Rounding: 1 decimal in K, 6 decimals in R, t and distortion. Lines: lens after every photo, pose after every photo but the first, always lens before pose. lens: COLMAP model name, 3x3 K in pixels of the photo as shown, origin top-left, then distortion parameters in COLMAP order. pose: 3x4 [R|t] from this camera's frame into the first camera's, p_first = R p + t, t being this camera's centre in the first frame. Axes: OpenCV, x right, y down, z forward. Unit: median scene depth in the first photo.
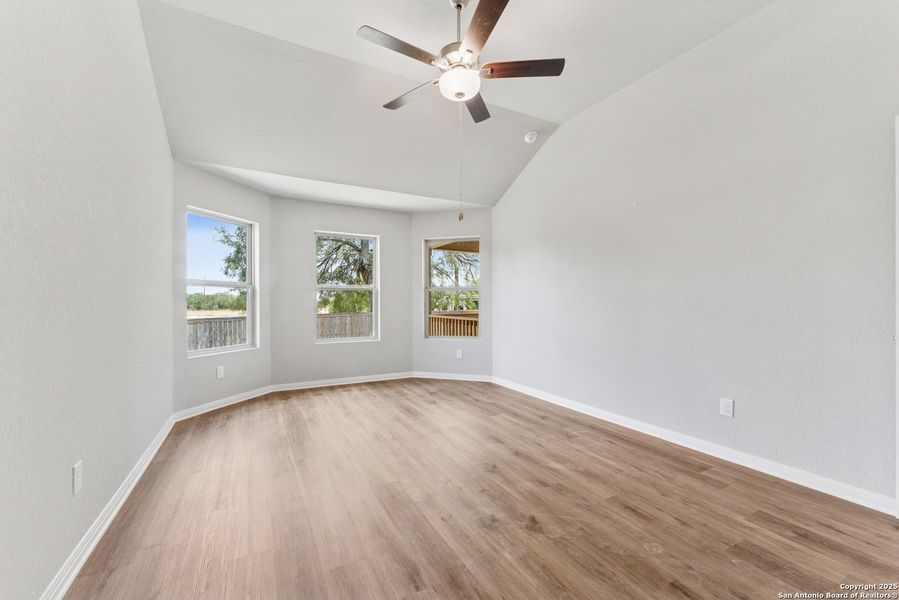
lens RADIAL K [[365.7, 0, 449.5], [0, 365.7, 300.0], [0, 0, 1]] dist [-0.002106, -0.000107]
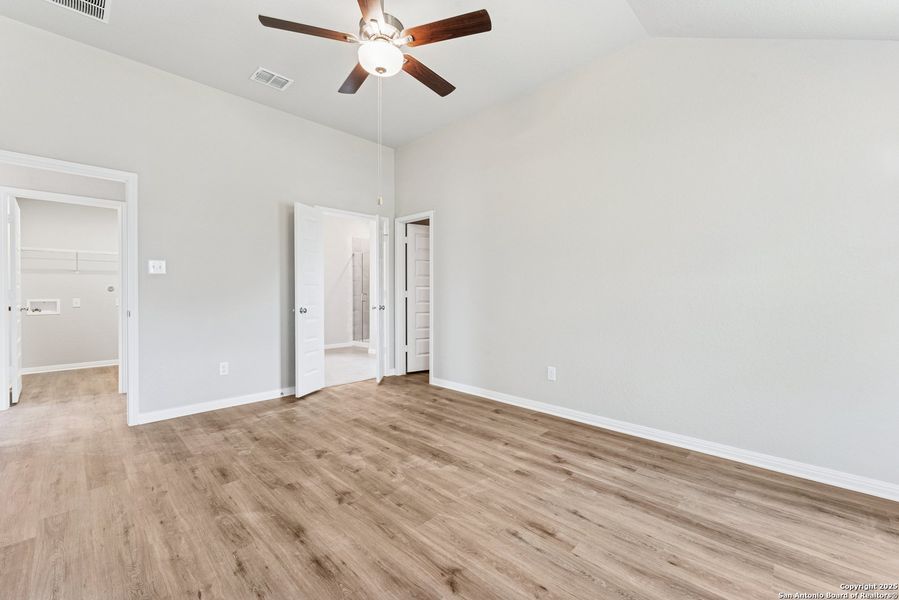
lens RADIAL K [[378.0, 0, 438.5], [0, 378.0, 290.3], [0, 0, 1]] dist [0.000123, -0.000074]
pose [[-0.961682, -0.001191, -0.274164, 0.125023], [0.002266, 0.999922, -0.012290, 0.013001], [0.274158, -0.012440, -0.961604, 1.605186]]
